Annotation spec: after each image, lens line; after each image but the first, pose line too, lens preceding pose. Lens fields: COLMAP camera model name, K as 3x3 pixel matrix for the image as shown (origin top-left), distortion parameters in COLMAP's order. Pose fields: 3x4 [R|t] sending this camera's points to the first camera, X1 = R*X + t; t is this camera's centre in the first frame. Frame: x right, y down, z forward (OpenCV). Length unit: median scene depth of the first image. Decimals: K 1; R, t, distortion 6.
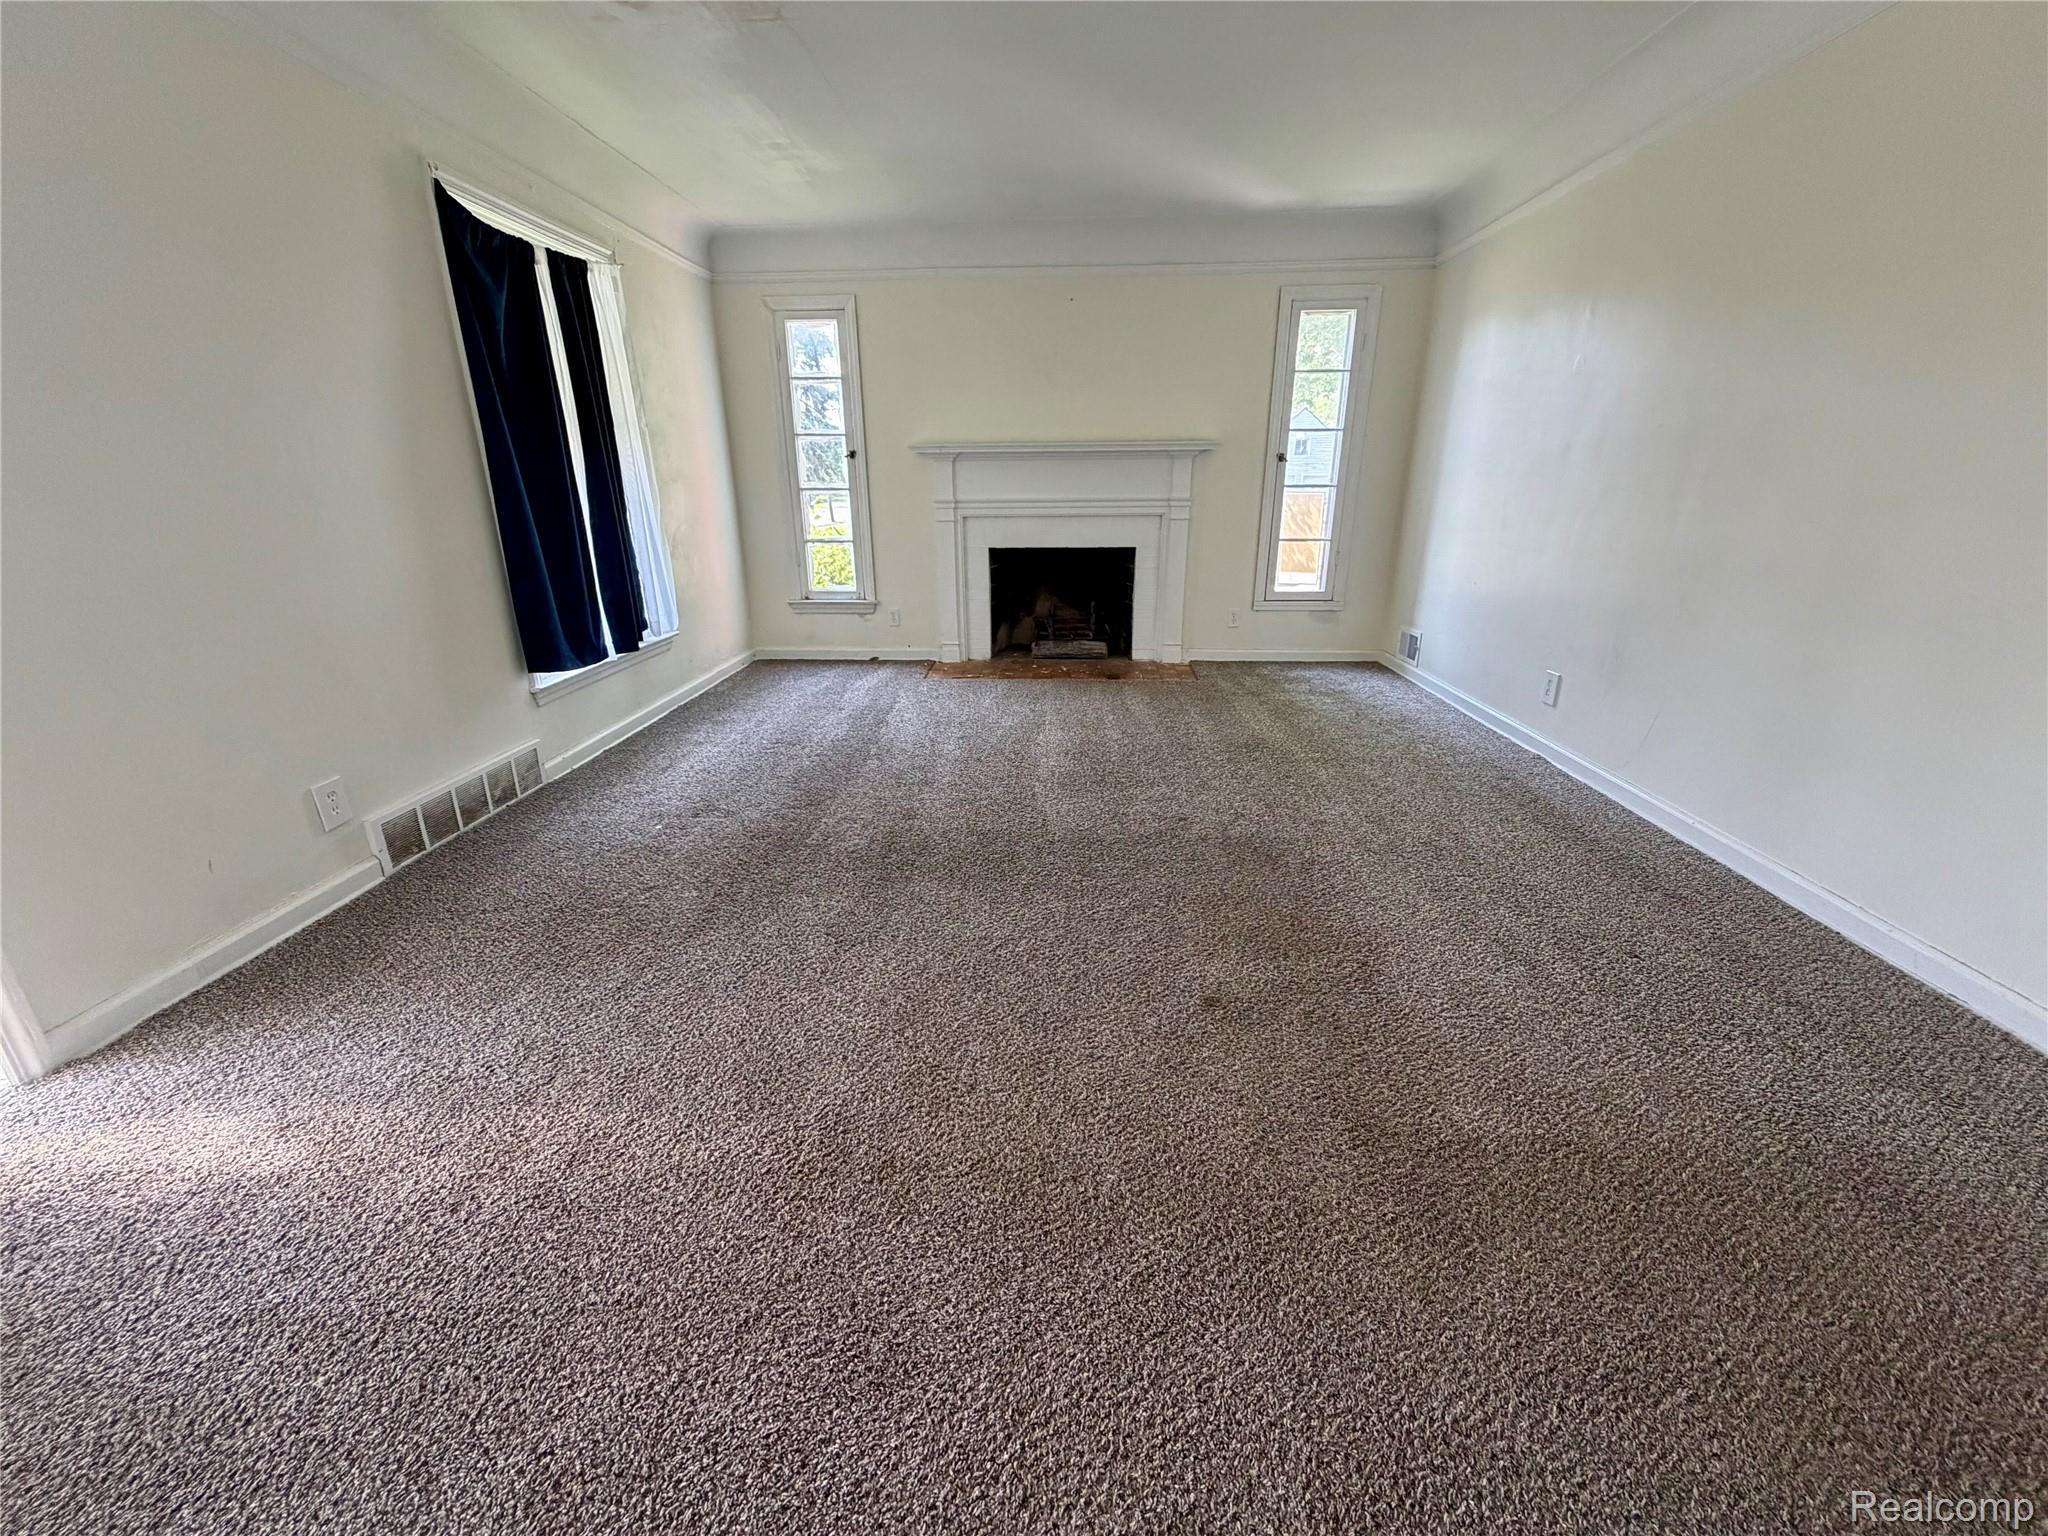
lens RADIAL K [[812.3, 0, 1020.2], [0, 812.3, 764.2], [0, 0, 1]] dist [0.003587, 0.000683]
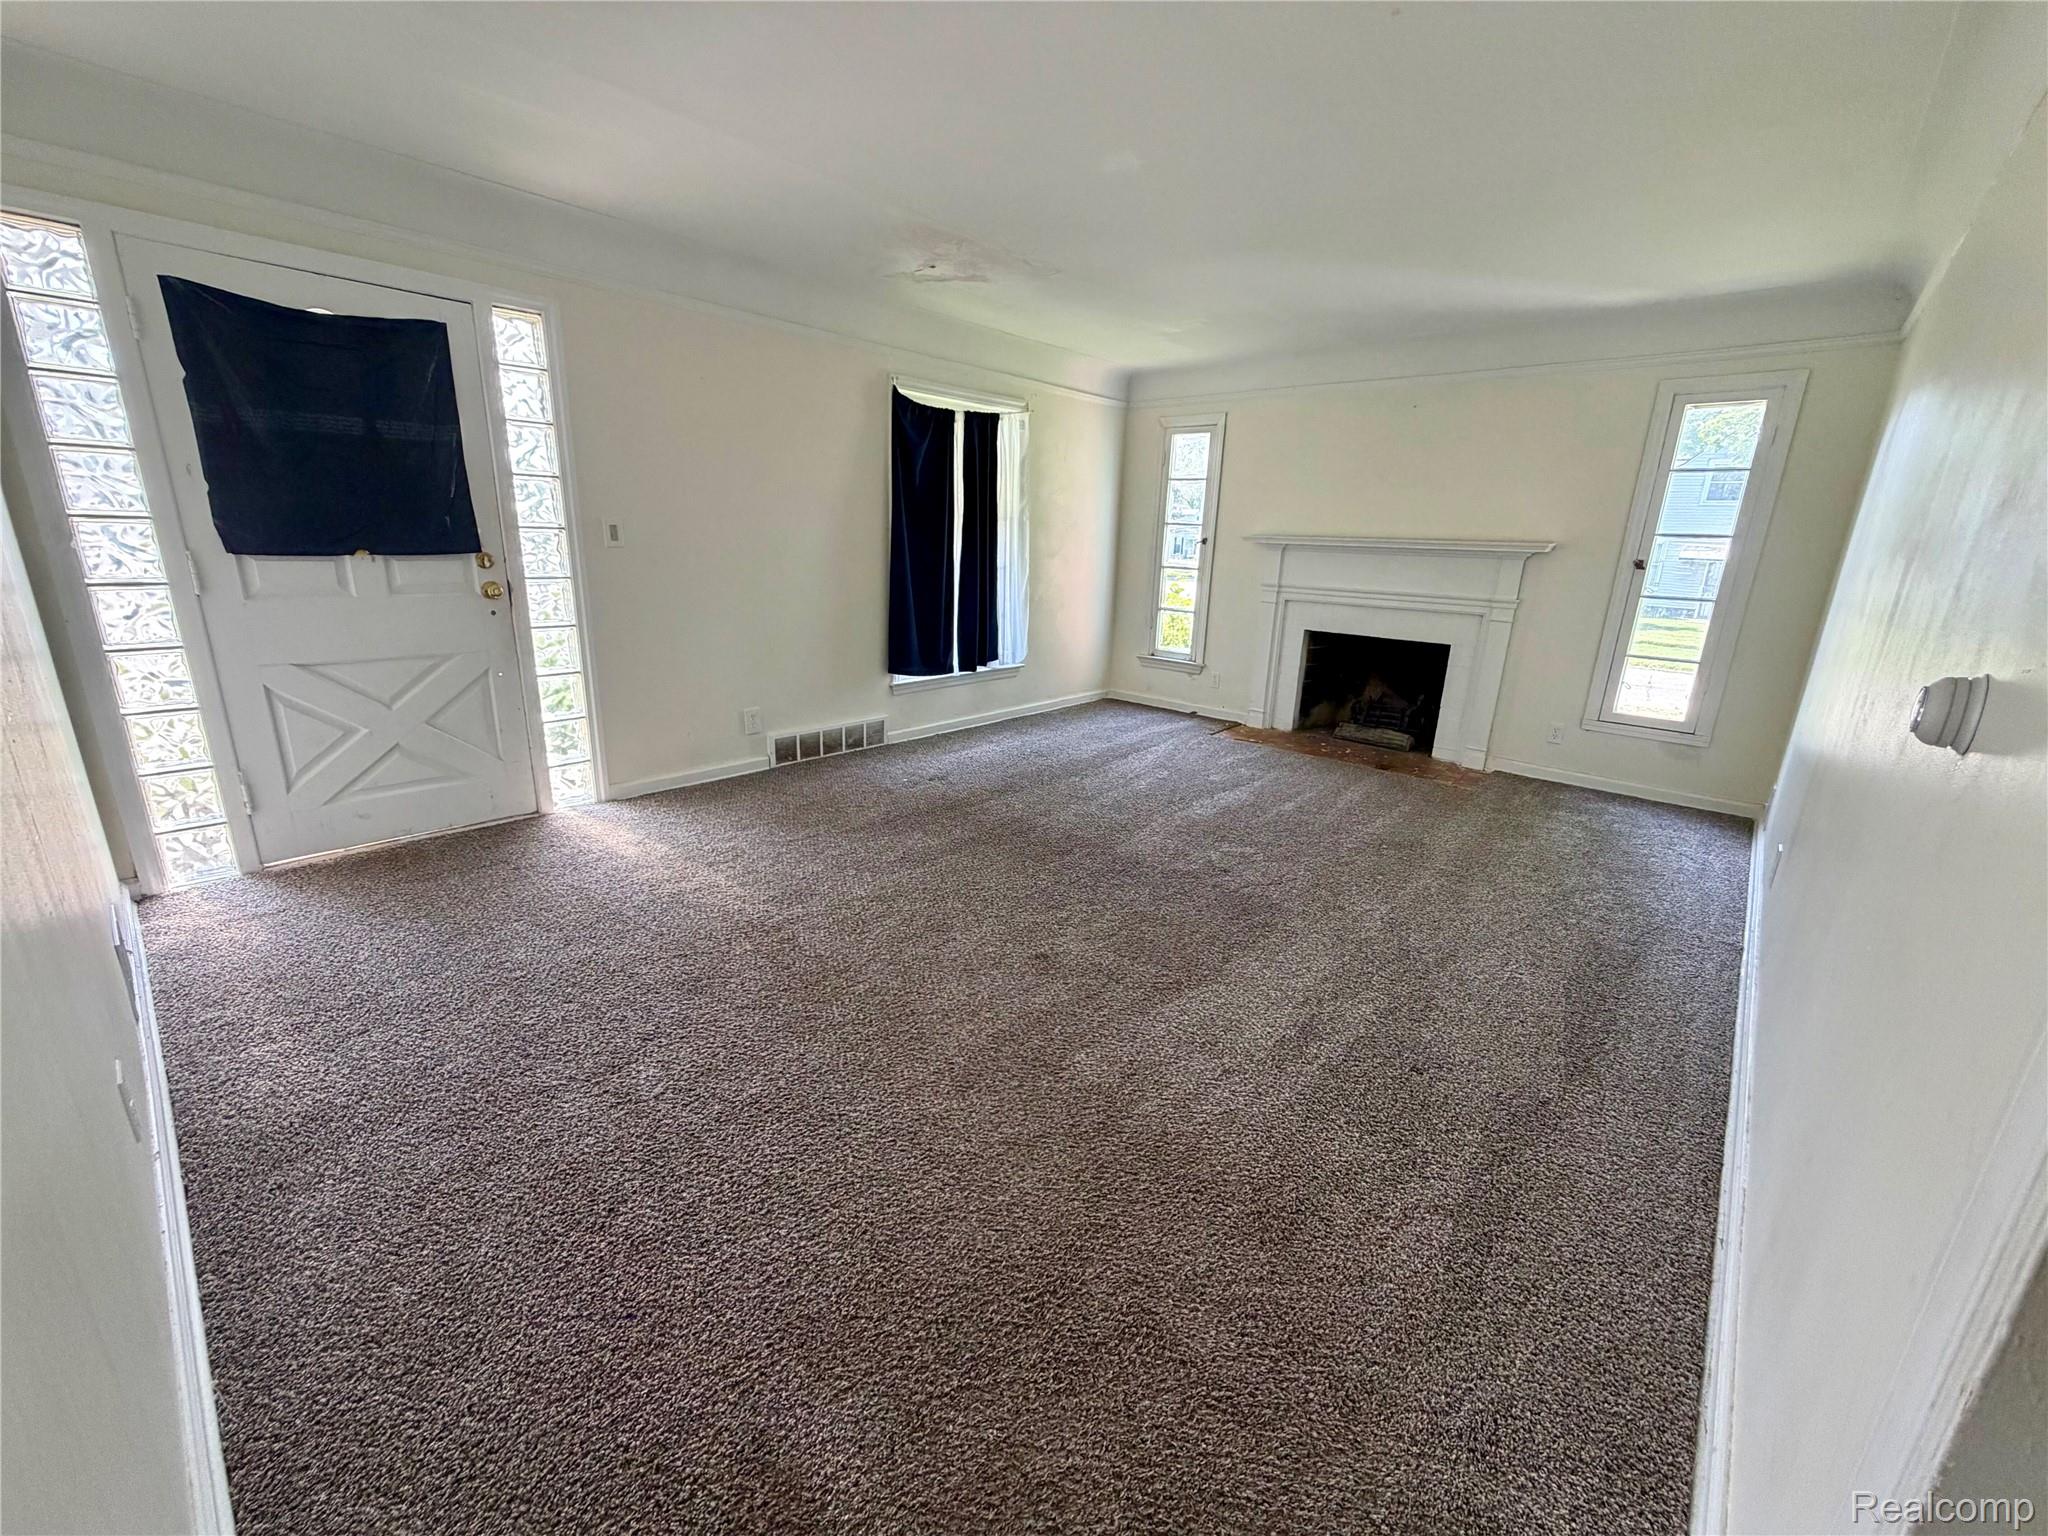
lens RADIAL K [[812.3, 0, 1023.8], [0, 812.3, 765.5], [0, 0, 1]] dist [0.003587, 0.000683]
pose [[0.783476, 0.203371, -0.587201, 0.403486], [-0.244406, 0.969624, 0.009720, -0.012036], [0.571341, 0.135900, 0.809382, -0.076265]]
